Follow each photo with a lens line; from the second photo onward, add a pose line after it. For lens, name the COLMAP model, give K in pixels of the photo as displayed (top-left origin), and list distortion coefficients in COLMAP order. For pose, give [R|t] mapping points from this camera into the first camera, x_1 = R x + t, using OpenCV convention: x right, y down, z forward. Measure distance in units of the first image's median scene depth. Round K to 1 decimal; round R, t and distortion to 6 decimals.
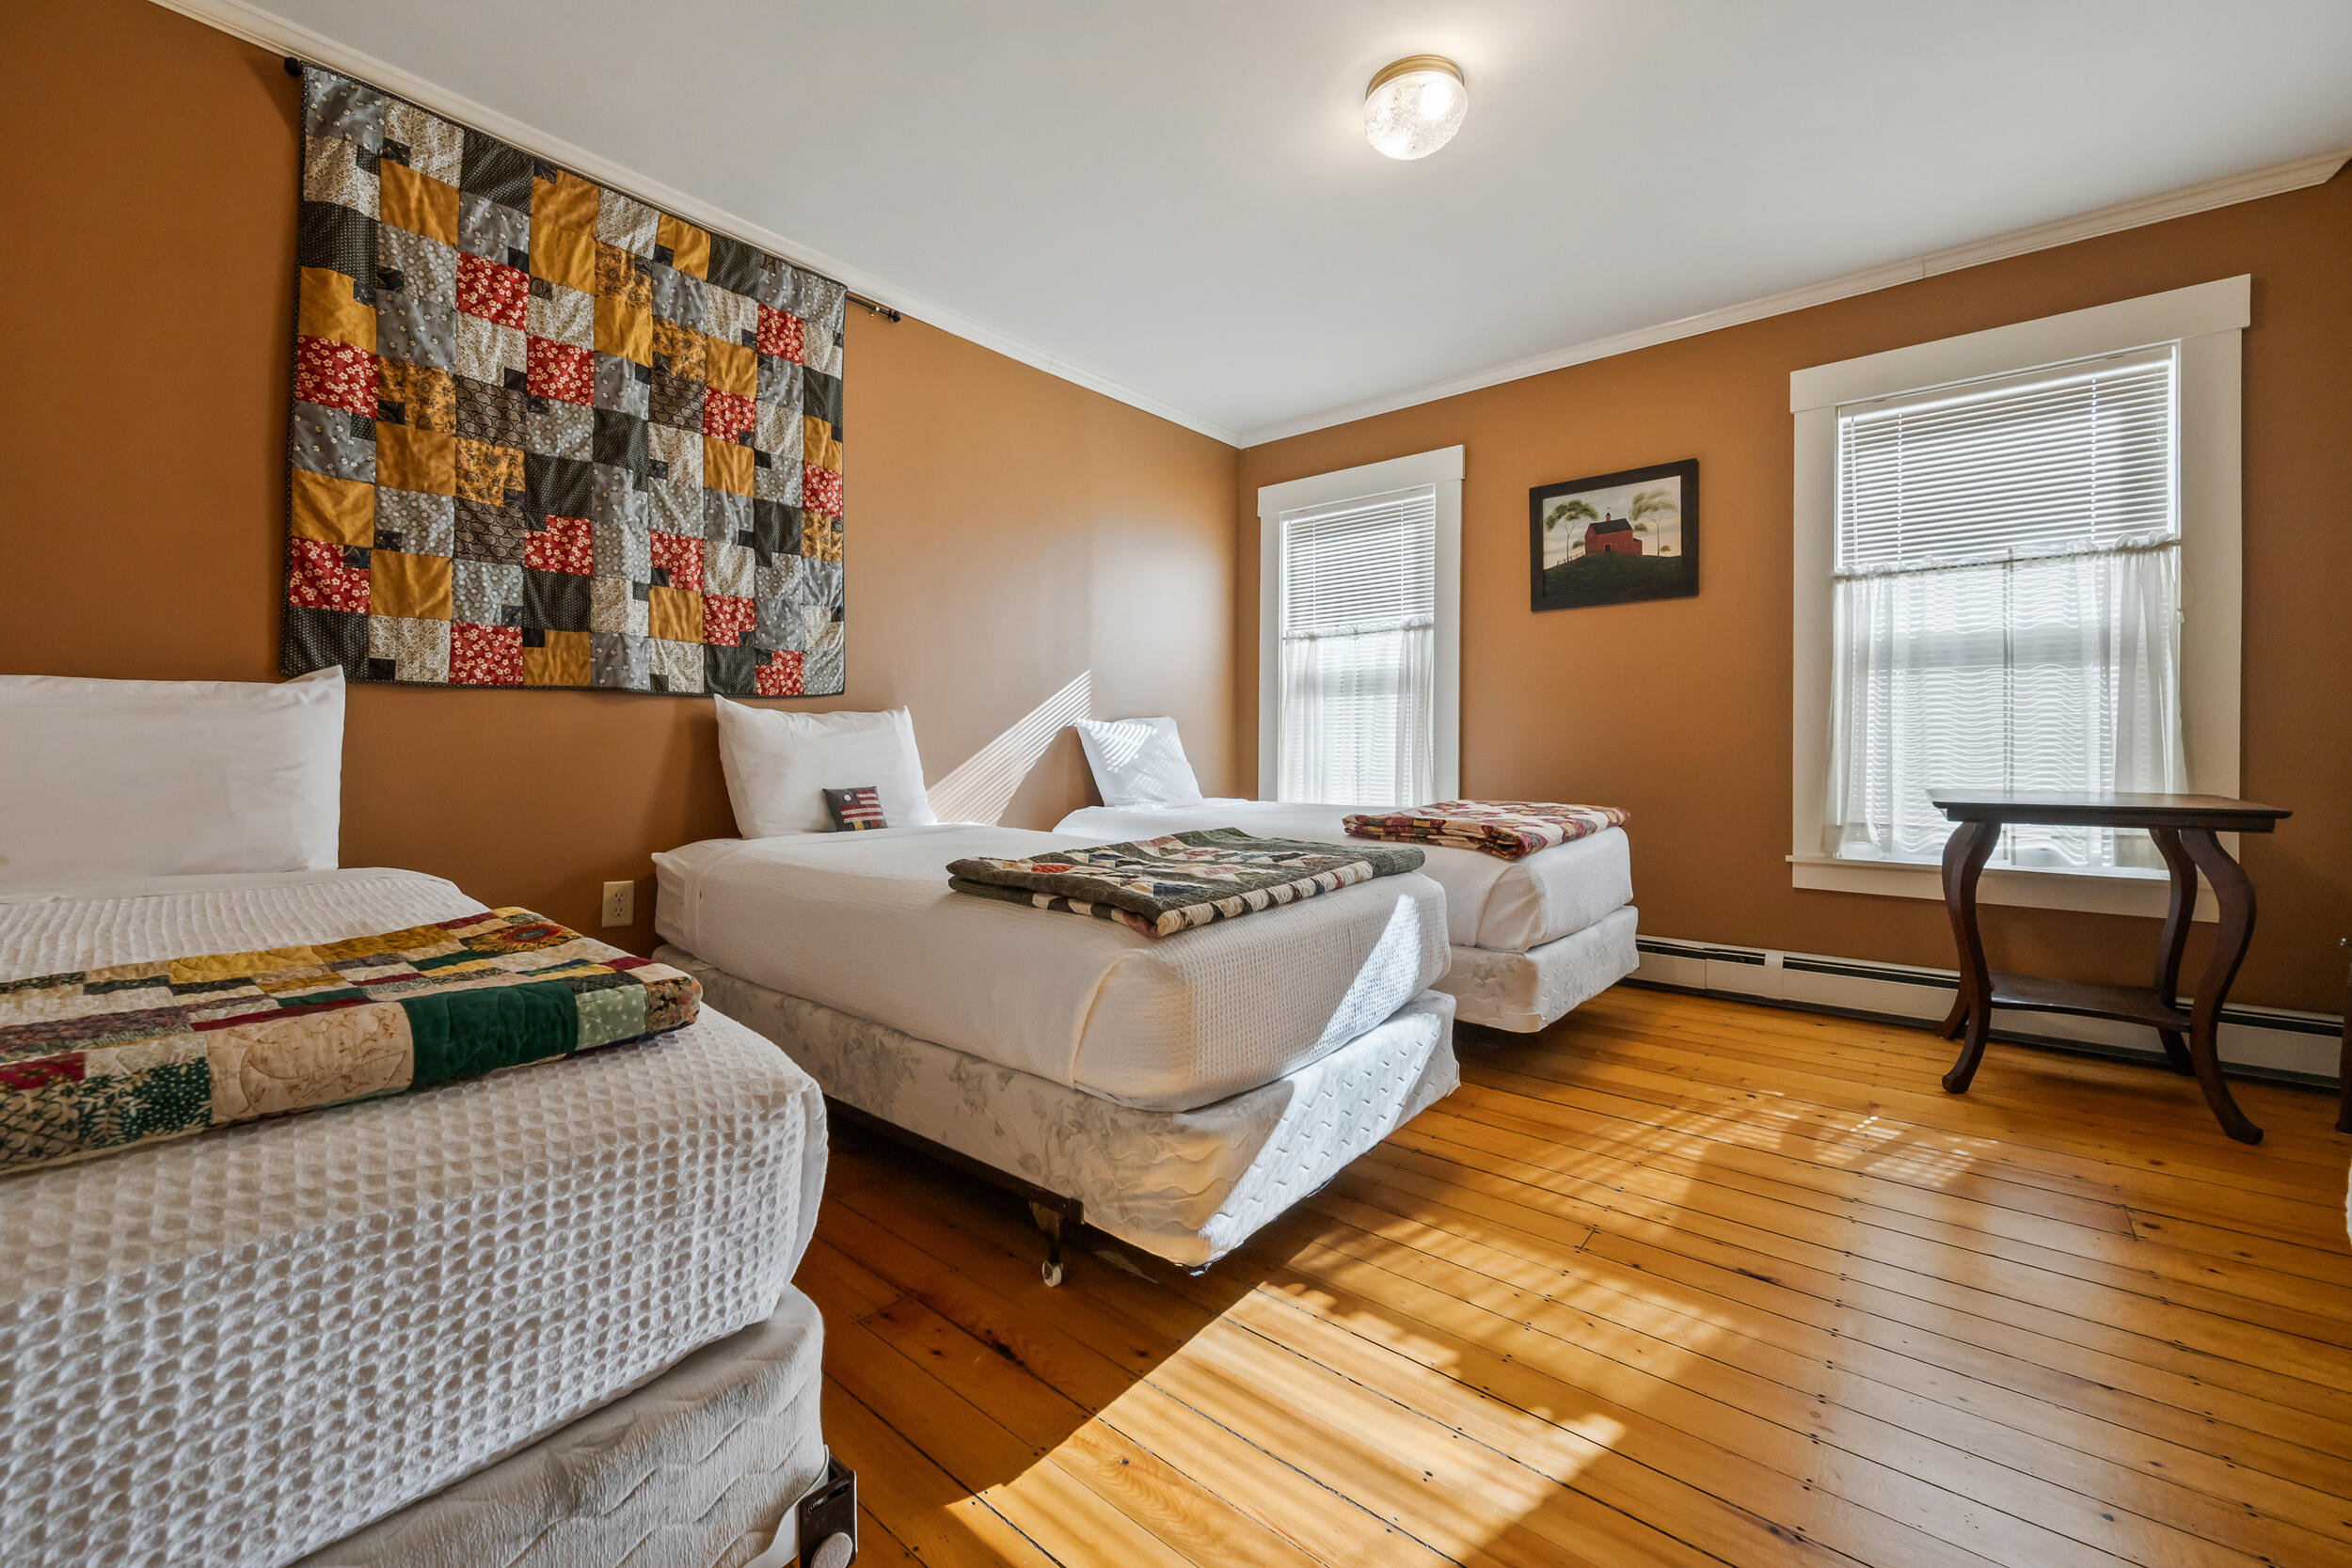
lens RADIAL K [[924.6, 0, 1178.2], [0, 924.6, 753.4], [0, 0, 1]] dist [-0.007769, -0.000059]
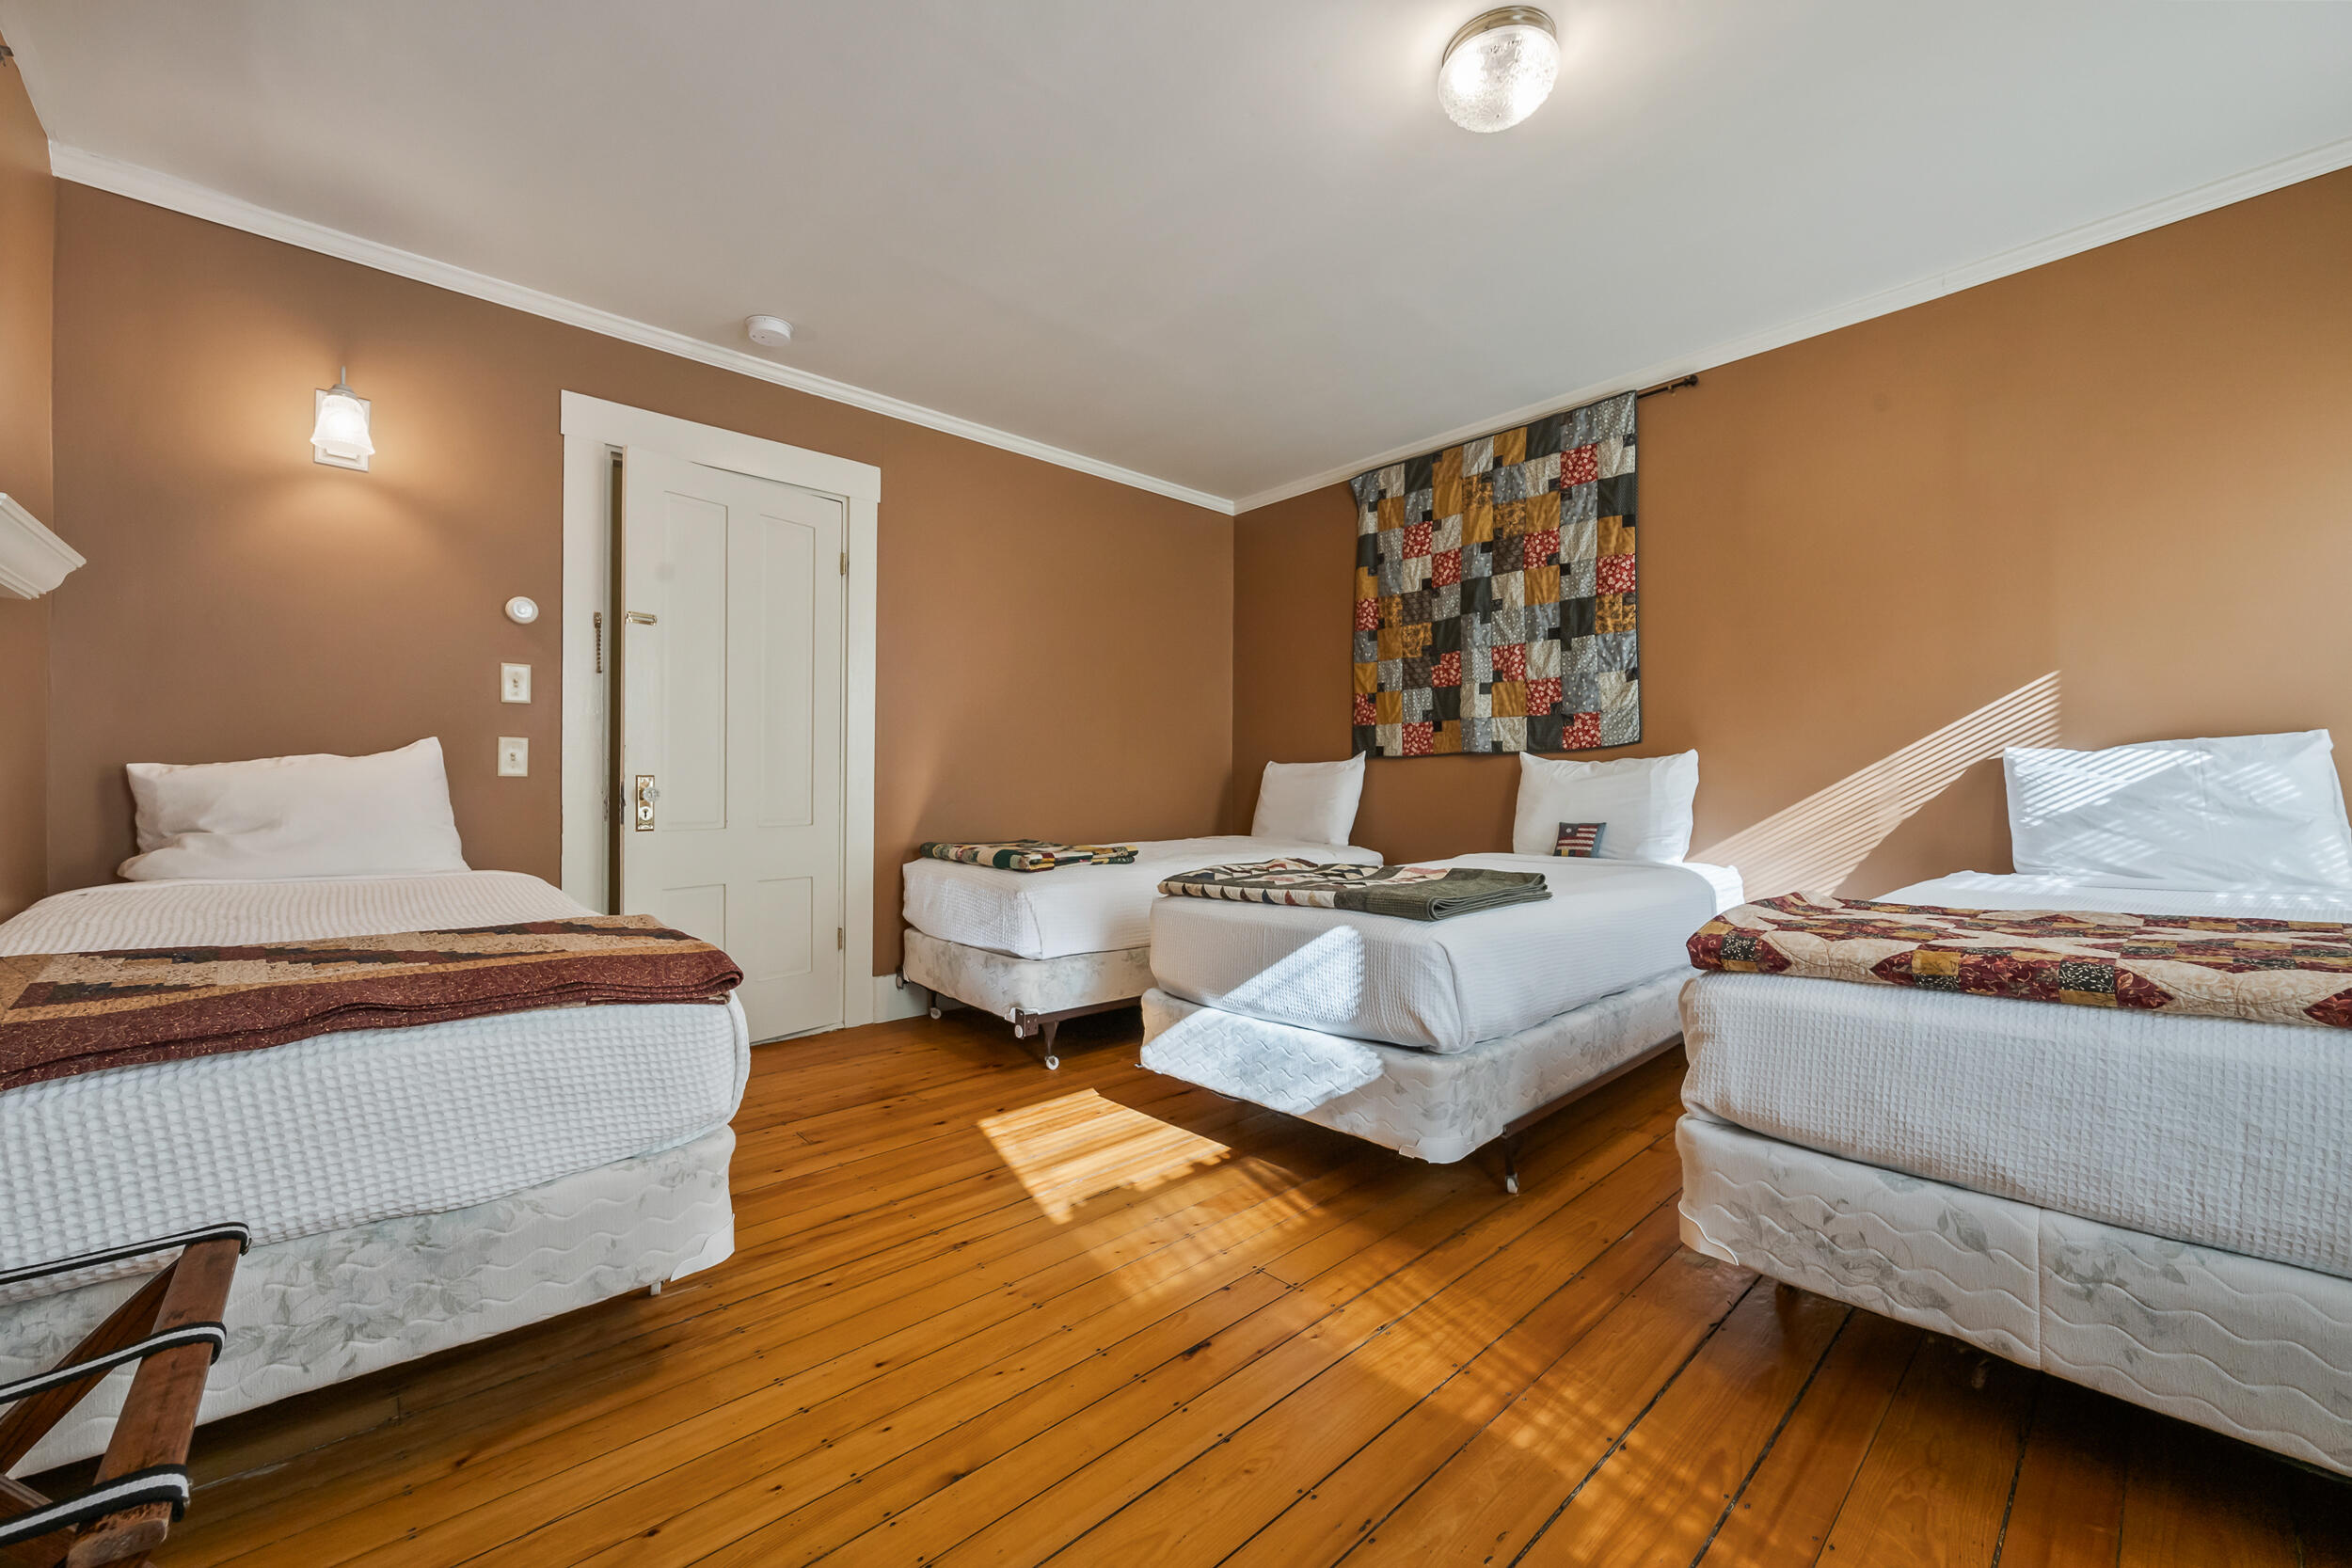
lens RADIAL K [[929.0, 0, 1184.9], [0, 929.0, 763.1], [0, 0, 1]] dist [0.000918, -0.000133]
pose [[-0.136212, -0.023167, -0.990409, 1.096357], [0.001798, 0.999719, -0.023632, -0.015772], [0.990678, -0.005000, -0.136132, 0.762091]]
